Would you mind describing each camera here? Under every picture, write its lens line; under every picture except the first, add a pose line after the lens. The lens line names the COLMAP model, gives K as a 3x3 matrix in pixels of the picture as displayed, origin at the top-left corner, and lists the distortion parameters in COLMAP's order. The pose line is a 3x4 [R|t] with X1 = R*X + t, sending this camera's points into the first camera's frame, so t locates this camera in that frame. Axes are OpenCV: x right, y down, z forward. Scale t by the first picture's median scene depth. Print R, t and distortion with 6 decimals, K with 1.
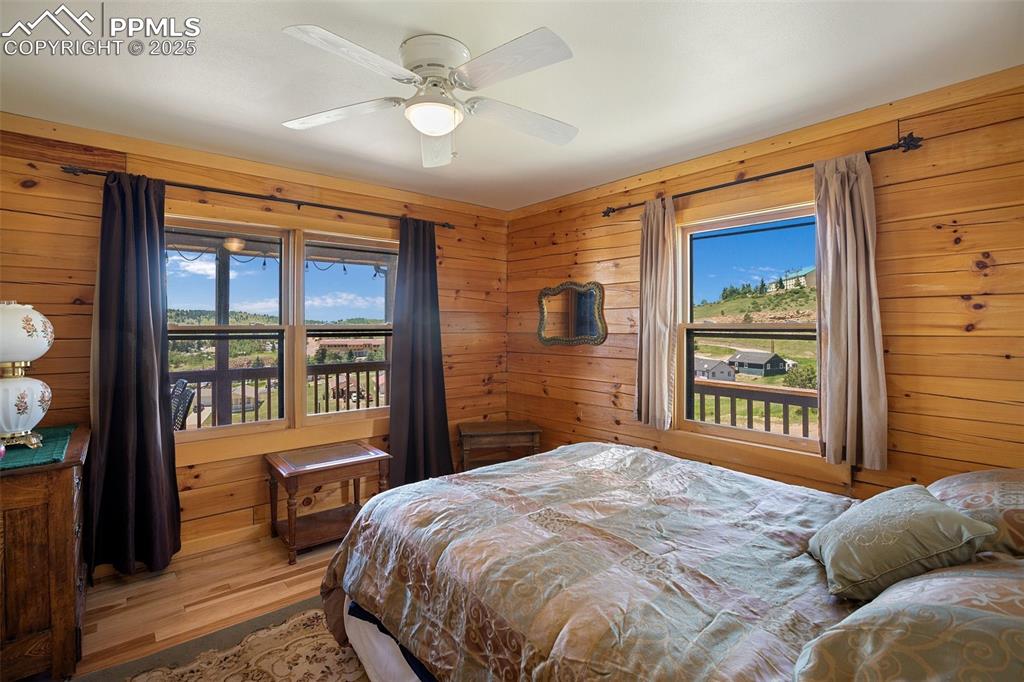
lens RADIAL K [[486.7, 0, 507.3], [0, 486.7, 314.5], [0, 0, 1]] dist [-0.023455, 0.000540]
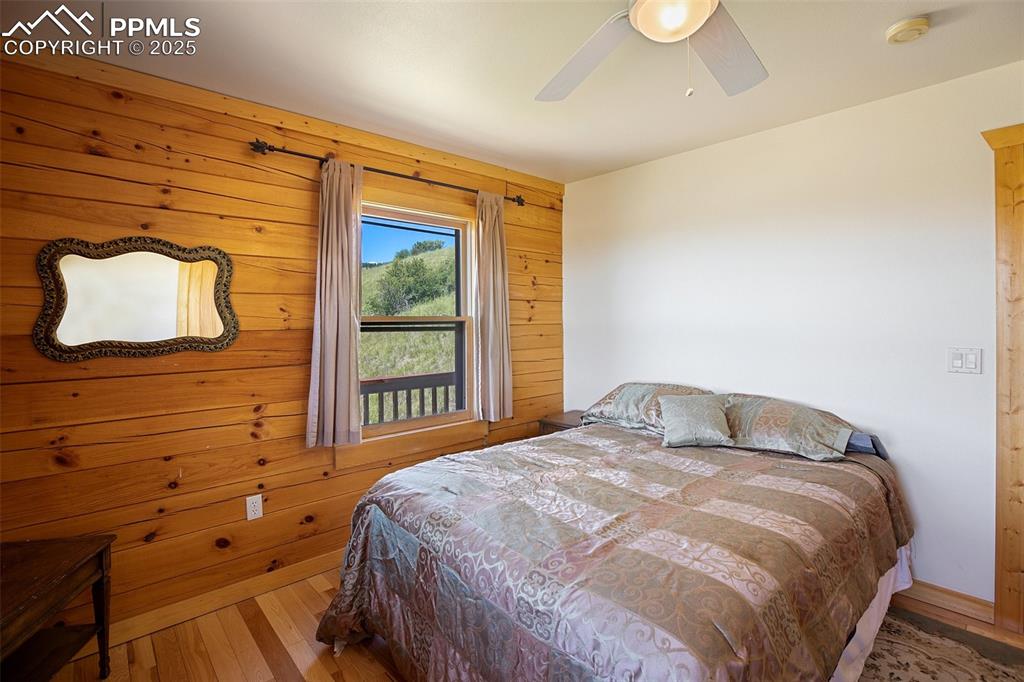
lens RADIAL K [[486.7, 0, 507.3], [0, 486.7, 314.5], [0, 0, 1]] dist [-0.023455, 0.000540]
pose [[-0.044560, 0.004678, 0.998996, -0.563018], [-0.022044, 0.999741, -0.005665, 0.015967], [-0.998763, -0.022275, -0.044446, 0.844453]]
